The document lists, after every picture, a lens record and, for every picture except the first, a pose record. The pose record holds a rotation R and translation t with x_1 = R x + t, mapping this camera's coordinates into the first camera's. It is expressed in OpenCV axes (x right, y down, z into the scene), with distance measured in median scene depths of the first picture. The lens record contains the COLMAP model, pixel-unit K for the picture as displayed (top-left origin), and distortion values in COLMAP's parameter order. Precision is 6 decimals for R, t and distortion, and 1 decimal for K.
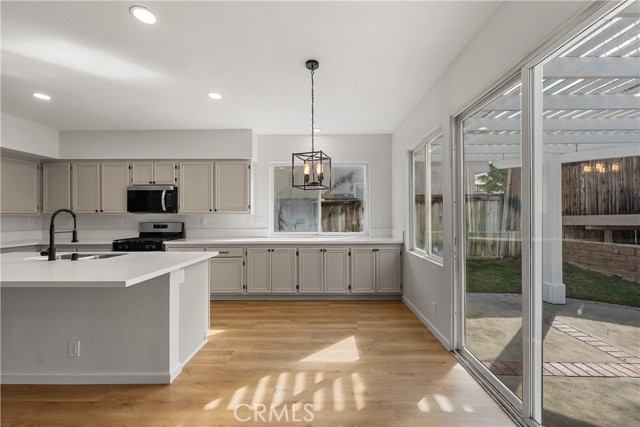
lens RADIAL K [[259.1, 0, 323.0], [0, 259.1, 216.4], [0, 0, 1]] dist [0.000492, 0.000541]
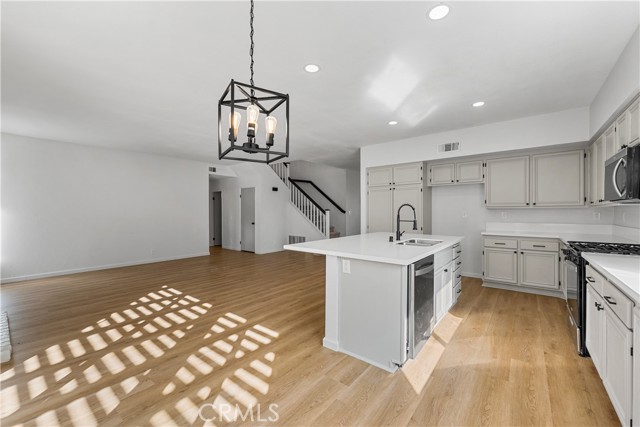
lens RADIAL K [[259.1, 0, 321.9], [0, 259.1, 212.4], [0, 0, 1]] dist [0.000492, 0.000541]
pose [[-0.621547, 0.005745, -0.783356, 0.186113], [0.002125, 0.999982, 0.005648, 0.004748], [0.783374, 0.001846, -0.621548, 0.888454]]
